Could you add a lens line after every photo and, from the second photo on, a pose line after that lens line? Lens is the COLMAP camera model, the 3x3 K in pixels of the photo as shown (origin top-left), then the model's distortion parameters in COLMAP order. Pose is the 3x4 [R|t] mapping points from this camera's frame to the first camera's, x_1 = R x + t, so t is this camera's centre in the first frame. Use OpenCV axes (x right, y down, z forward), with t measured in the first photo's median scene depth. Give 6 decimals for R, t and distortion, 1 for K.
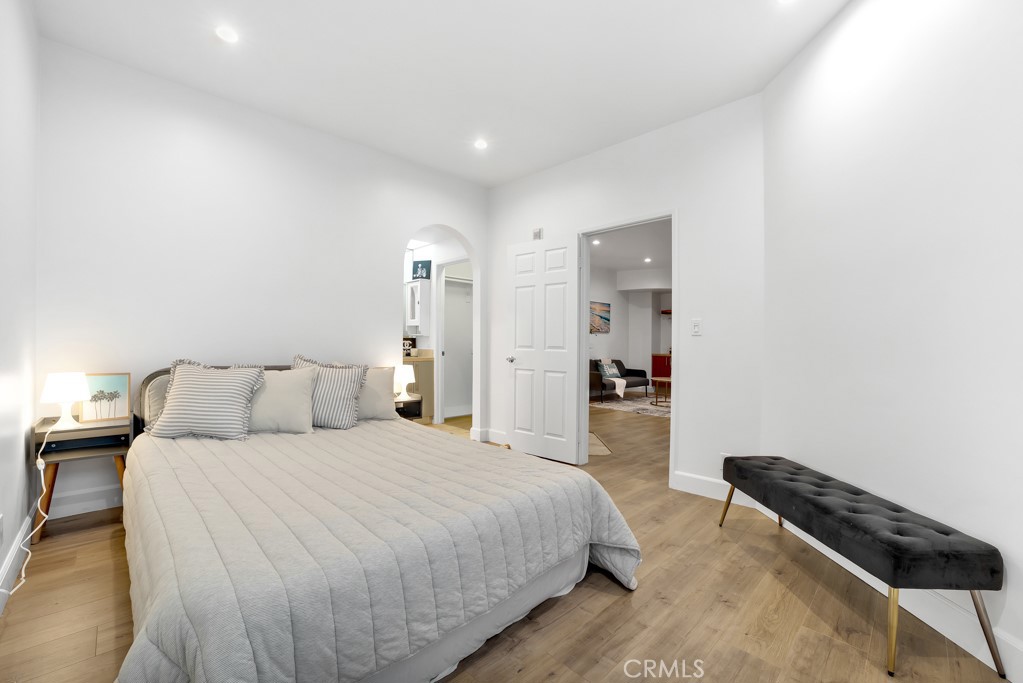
lens RADIAL K [[455.1, 0, 511.5], [0, 455.1, 341.5], [0, 0, 1]] dist [-0.000275, -0.000022]
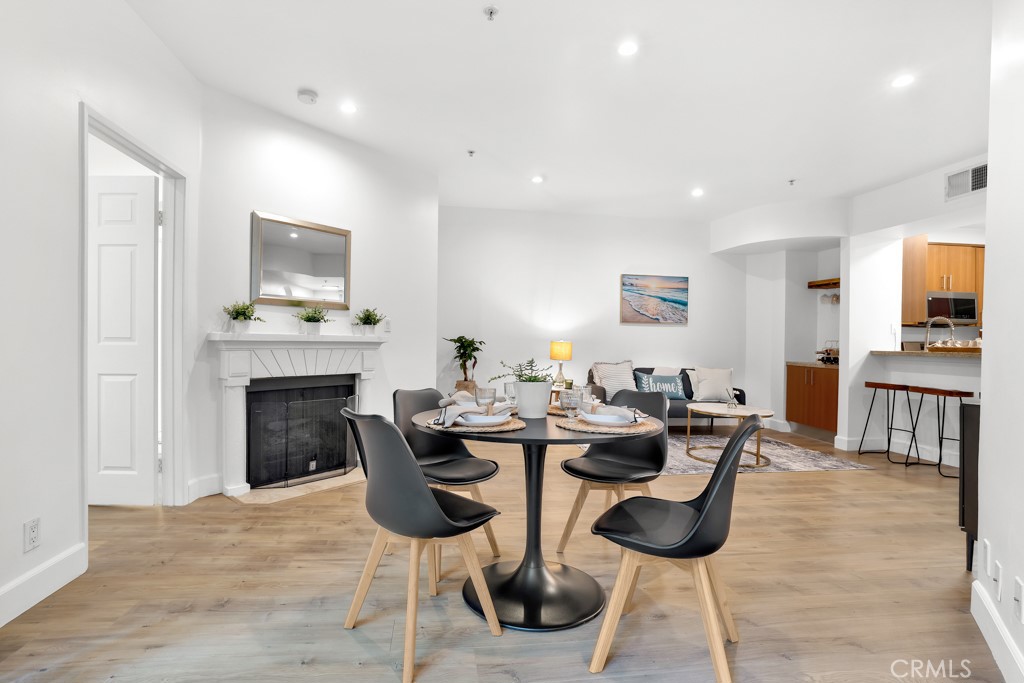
lens RADIAL K [[484.8, 0, 512.0], [0, 484.8, 341.5], [0, 0, 1]] dist [-0.004547, -0.000724]
pose [[0.790753, 0.004799, -0.612116, 0.429119], [-0.006607, 0.999978, -0.000696, 0.005624], [0.612099, 0.004595, 0.790768, 0.346524]]
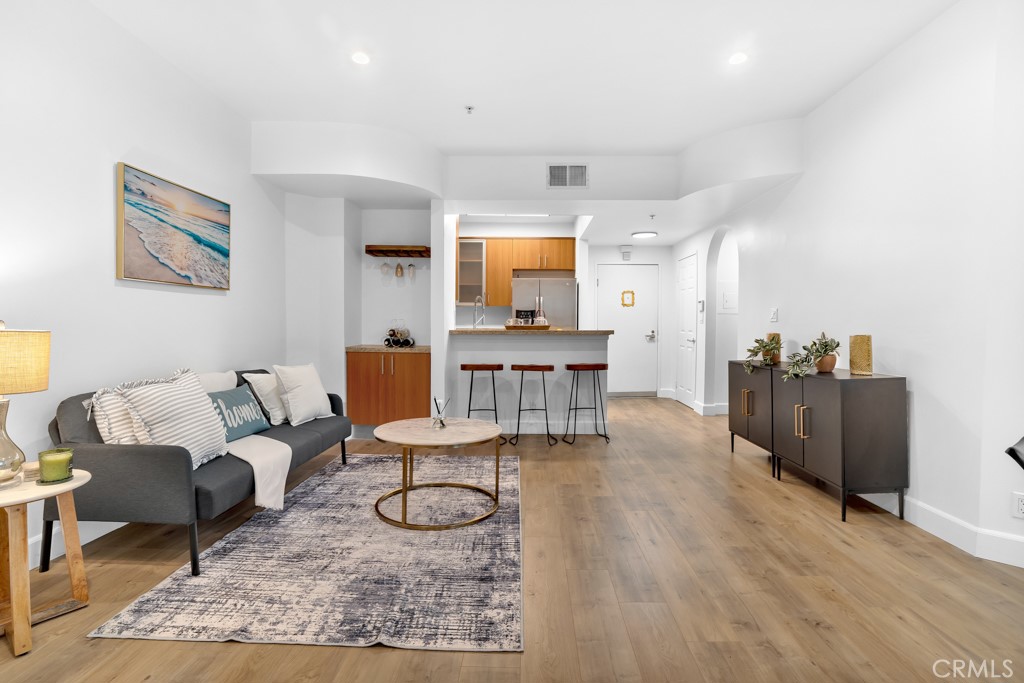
lens RADIAL K [[475.2, 0, 509.6], [0, 475.2, 334.4], [0, 0, 1]] dist [-0.055281, 0.025792]
pose [[0.749207, -0.022076, 0.661968, 0.142632], [-0.000680, 0.999418, 0.034099, 0.000709], [-0.662335, -0.025997, 0.748756, 0.607329]]
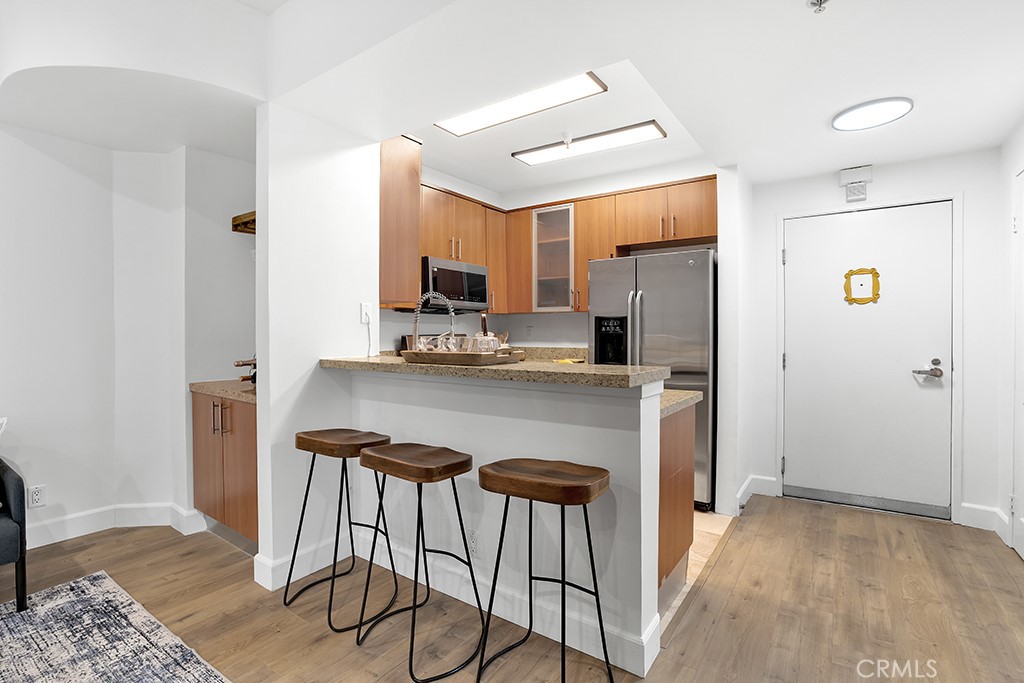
lens RADIAL K [[475.2, 0, 509.6], [0, 475.2, 334.4], [0, 0, 1]] dist [-0.055281, 0.025792]
pose [[0.990136, -0.009596, 0.139783, 0.478664], [0.008445, 0.999925, 0.008824, -0.001432], [-0.139857, -0.007557, 0.990143, 0.752159]]
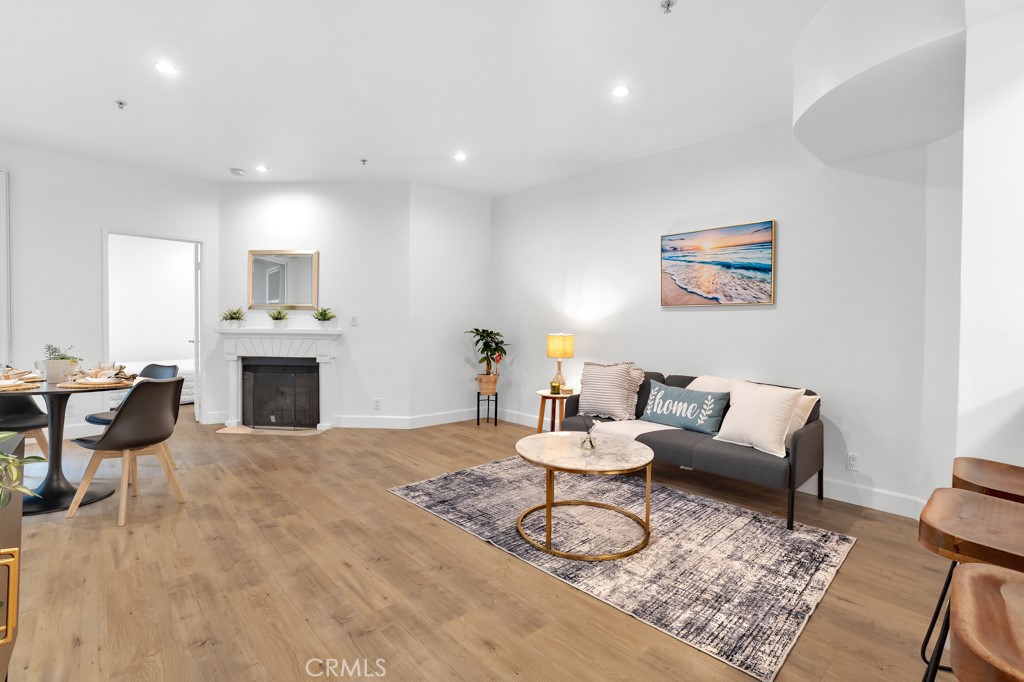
lens RADIAL K [[475.2, 0, 509.6], [0, 475.2, 333.9], [0, 0, 1]] dist [-0.055281, 0.025792]
pose [[-0.062790, 0.000982, -0.998026, 0.581929], [-0.009759, 0.999951, 0.001598, 0.003940], [0.997979, 0.009840, -0.062778, 0.830862]]
